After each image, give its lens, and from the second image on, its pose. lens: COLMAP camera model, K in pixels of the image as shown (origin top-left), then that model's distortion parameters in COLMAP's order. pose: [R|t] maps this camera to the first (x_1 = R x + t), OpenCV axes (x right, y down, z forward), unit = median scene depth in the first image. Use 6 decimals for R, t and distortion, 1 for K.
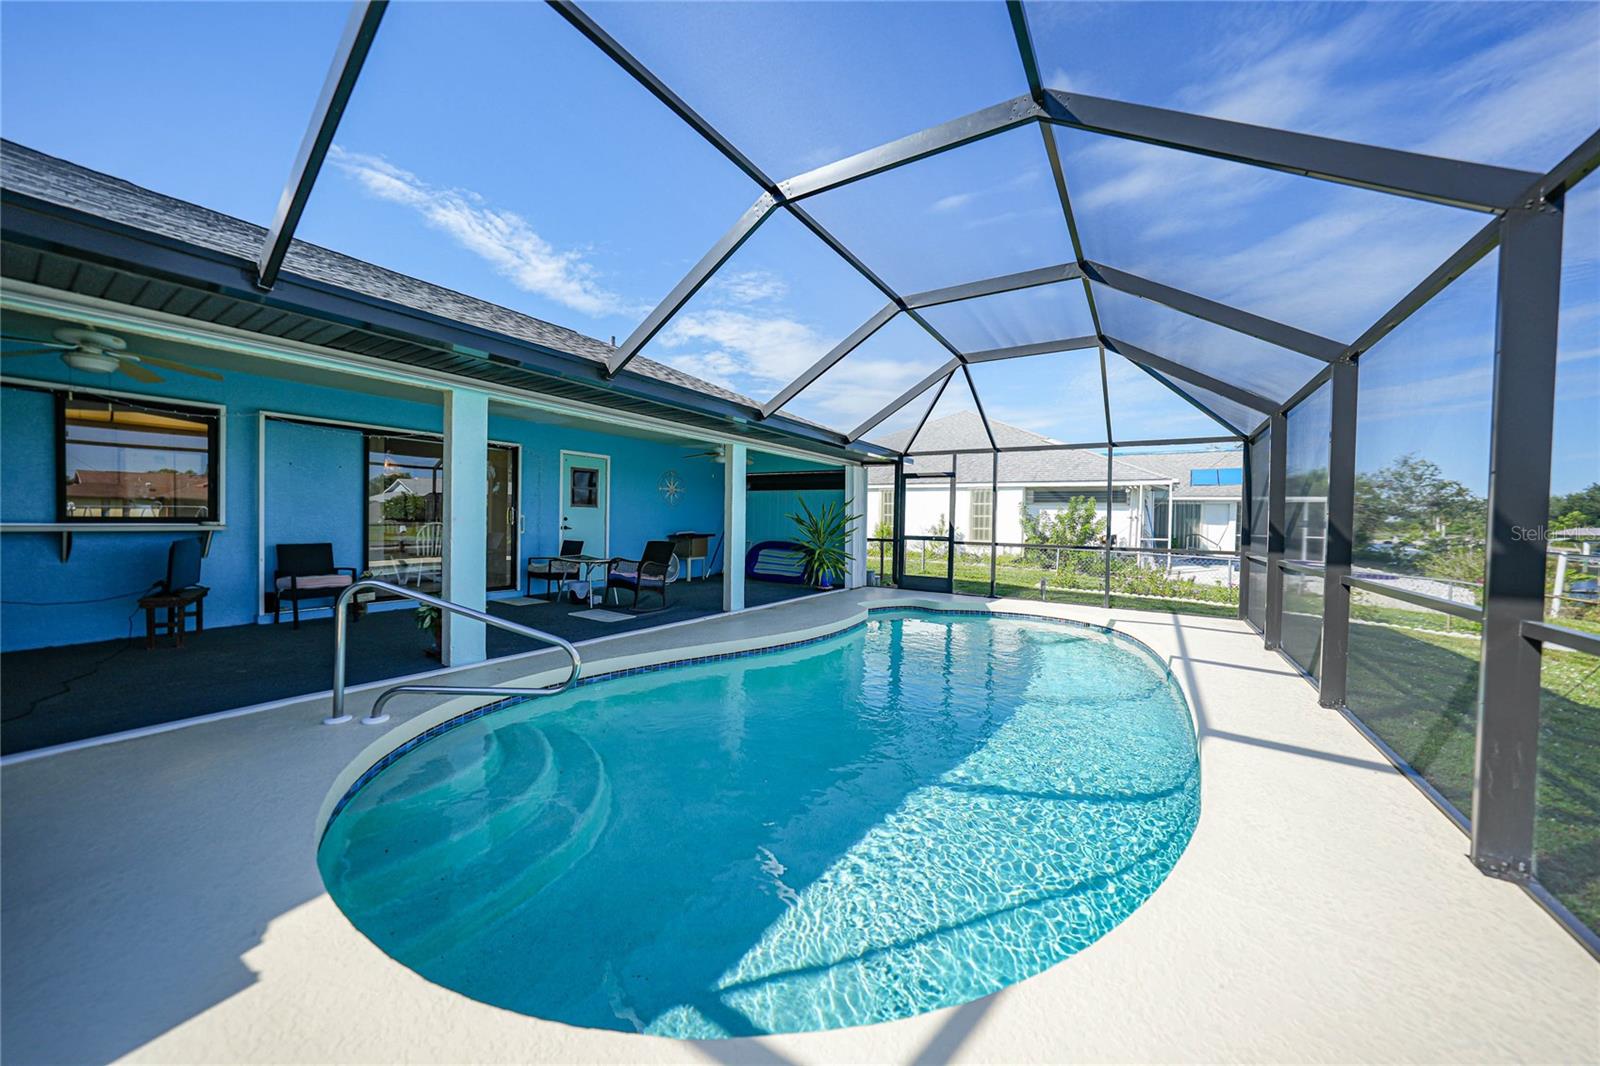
lens RADIAL K [[555.3, 0, 819.3], [0, 555.3, 541.2], [0, 0, 1]] dist [0.009032, 0.000044]
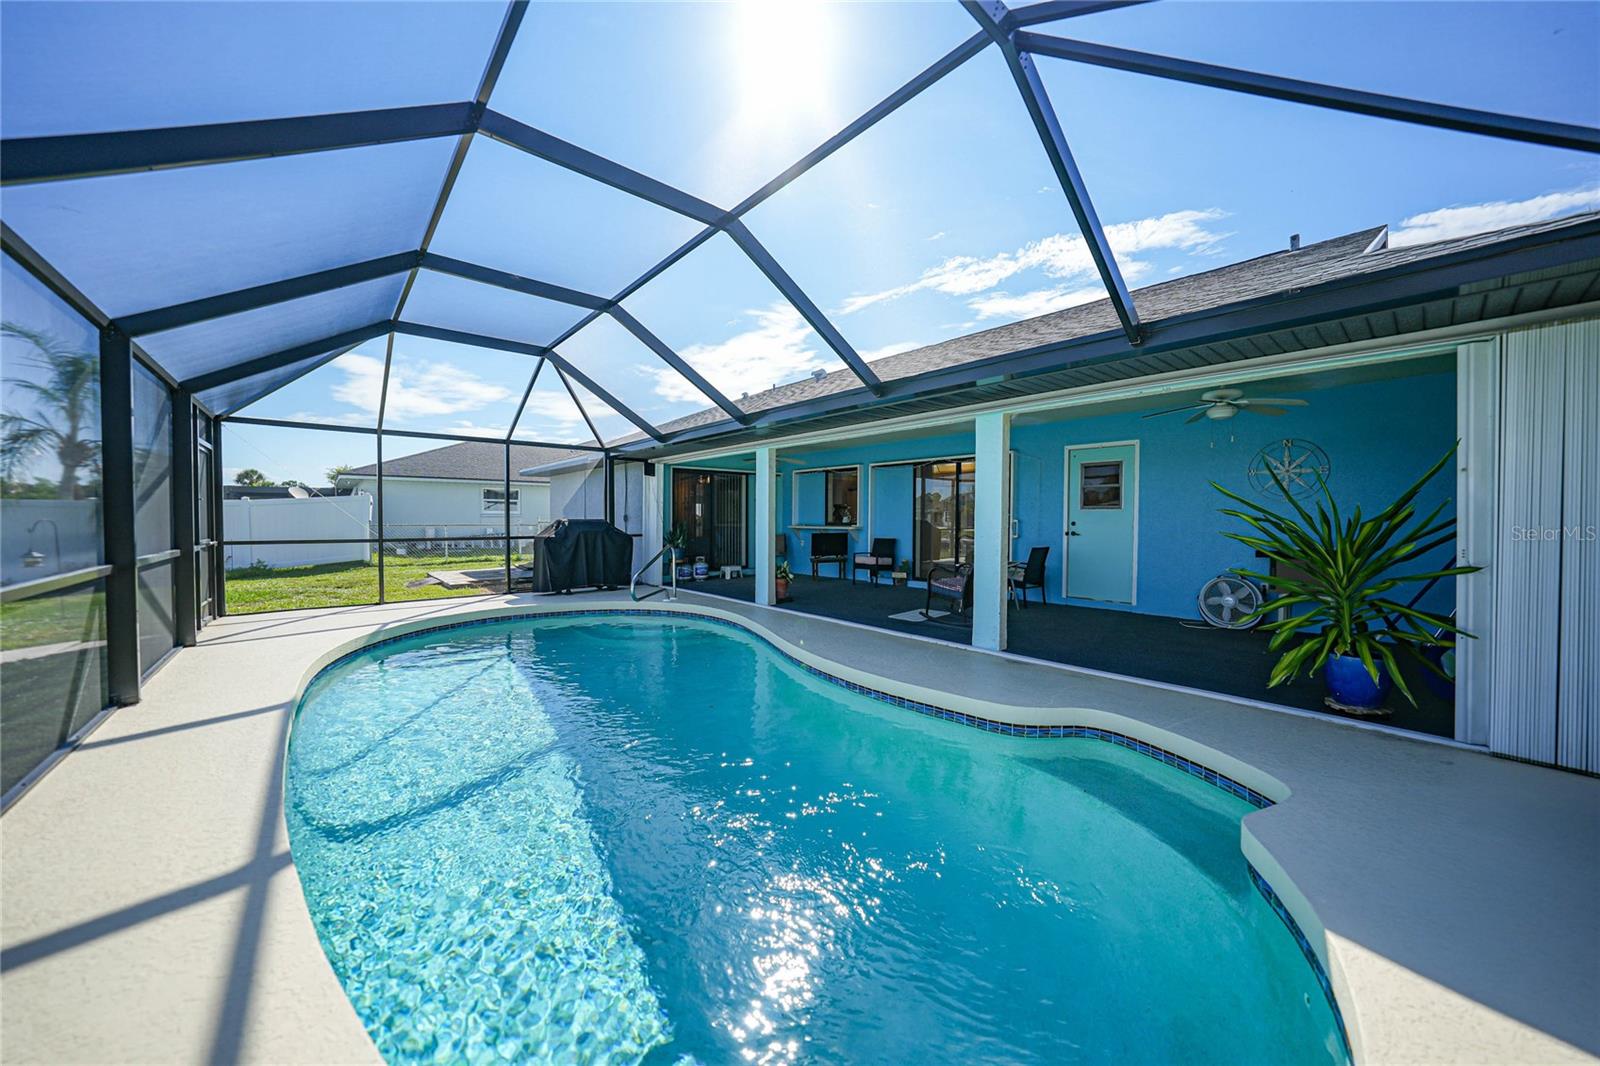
lens RADIAL K [[563.4, 0, 795.1], [0, 563.4, 530.2], [0, 0, 1]] dist [-0.001182, 0.000180]
pose [[-0.316351, 0.000022, -0.948642, 0.590110], [-0.046034, 0.998822, 0.015375, -0.024957], [0.947525, 0.048533, -0.315977, 0.958947]]
